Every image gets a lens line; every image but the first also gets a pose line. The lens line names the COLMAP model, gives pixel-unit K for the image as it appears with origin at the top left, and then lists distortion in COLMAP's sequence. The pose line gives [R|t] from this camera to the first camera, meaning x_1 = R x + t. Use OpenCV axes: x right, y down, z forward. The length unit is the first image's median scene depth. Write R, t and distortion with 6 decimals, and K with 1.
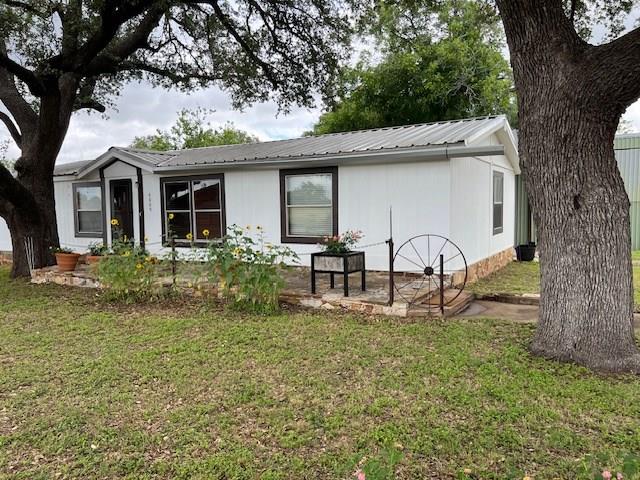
lens RADIAL K [[486.9, 0, 320.0], [0, 486.9, 240.0], [0, 0, 1]] dist [0.085861, -0.102250]
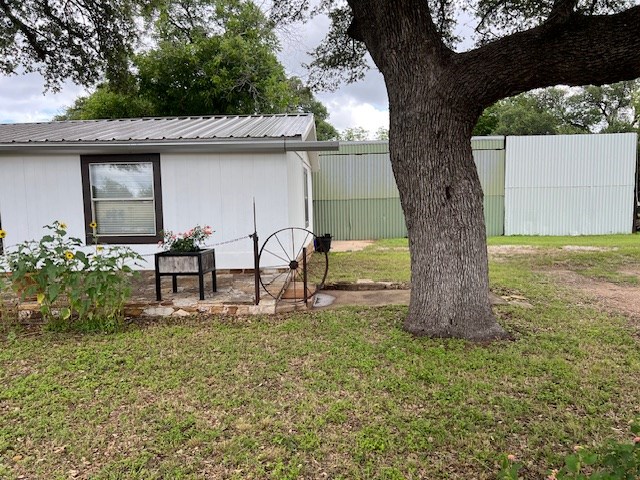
lens RADIAL K [[486.9, 0, 320.0], [0, 486.9, 240.0], [0, 0, 1]] dist [0.085861, -0.102250]
pose [[0.886825, -0.040666, 0.460312, -0.160813], [0.038430, 0.999160, 0.014233, 0.002005], [-0.460504, 0.005067, 0.887643, 0.100844]]
